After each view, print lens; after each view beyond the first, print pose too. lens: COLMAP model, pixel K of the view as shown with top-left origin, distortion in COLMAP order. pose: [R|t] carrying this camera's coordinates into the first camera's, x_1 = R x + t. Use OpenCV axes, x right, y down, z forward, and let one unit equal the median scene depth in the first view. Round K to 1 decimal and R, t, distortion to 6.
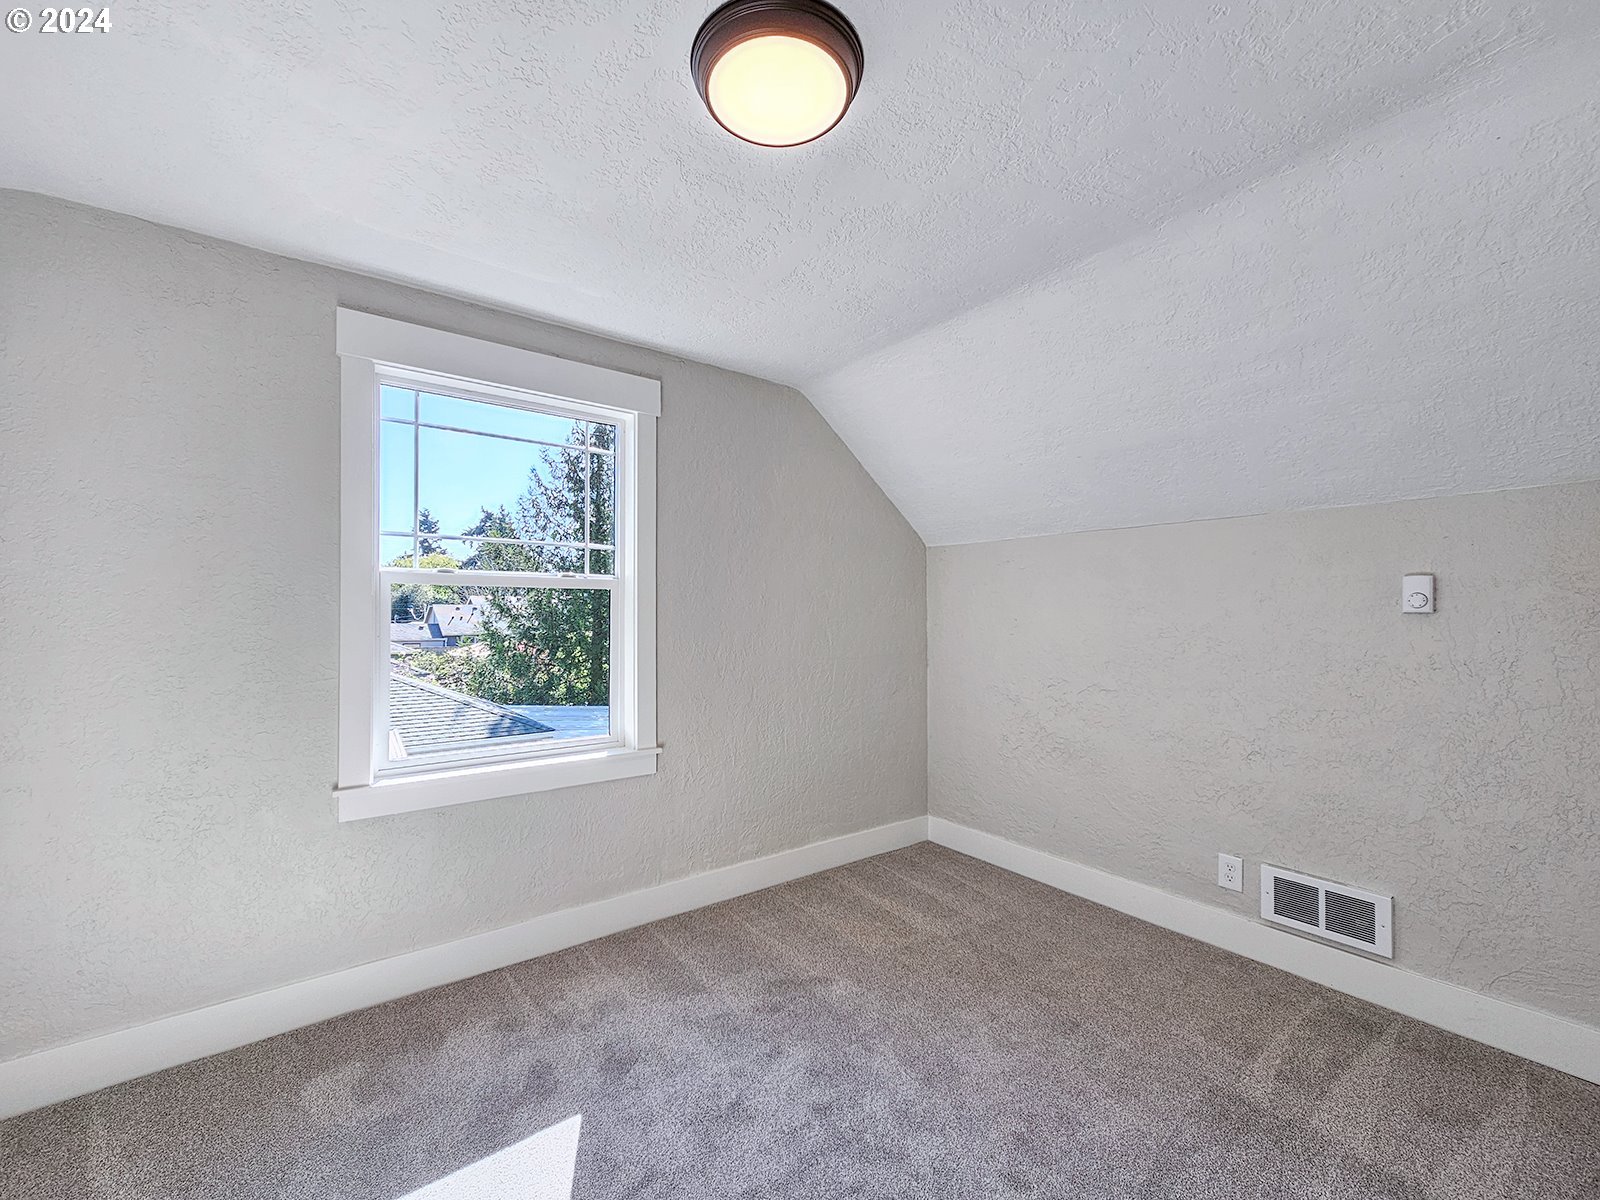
lens RADIAL K [[656.4, 0, 807.0], [0, 656.4, 614.8], [0, 0, 1]] dist [0.002279, -0.000174]
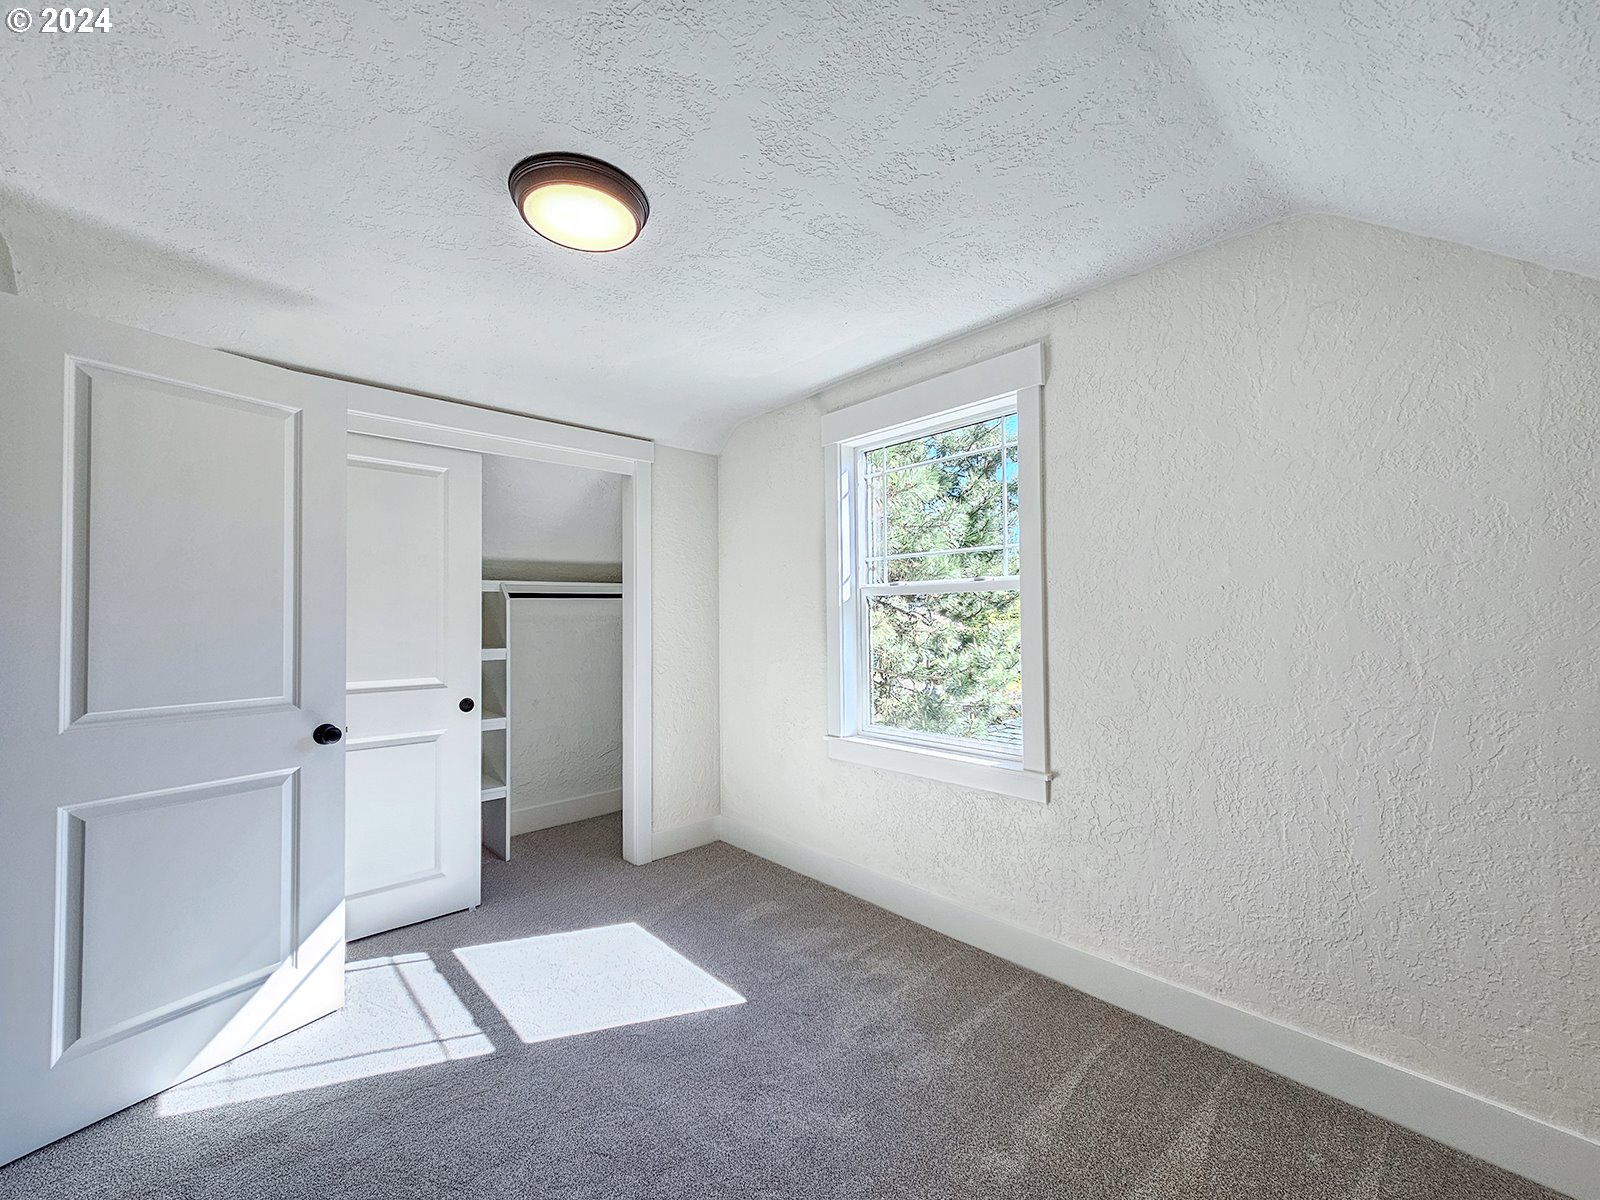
lens RADIAL K [[667.5, 0, 783.4], [0, 667.5, 600.8], [0, 0, 1]] dist [0.001219, 0.000338]
pose [[0.070988, -0.019671, -0.997283, 0.708595], [0.015935, 0.999700, -0.018584, -0.011674], [0.997350, -0.014573, 0.071280, 0.693924]]
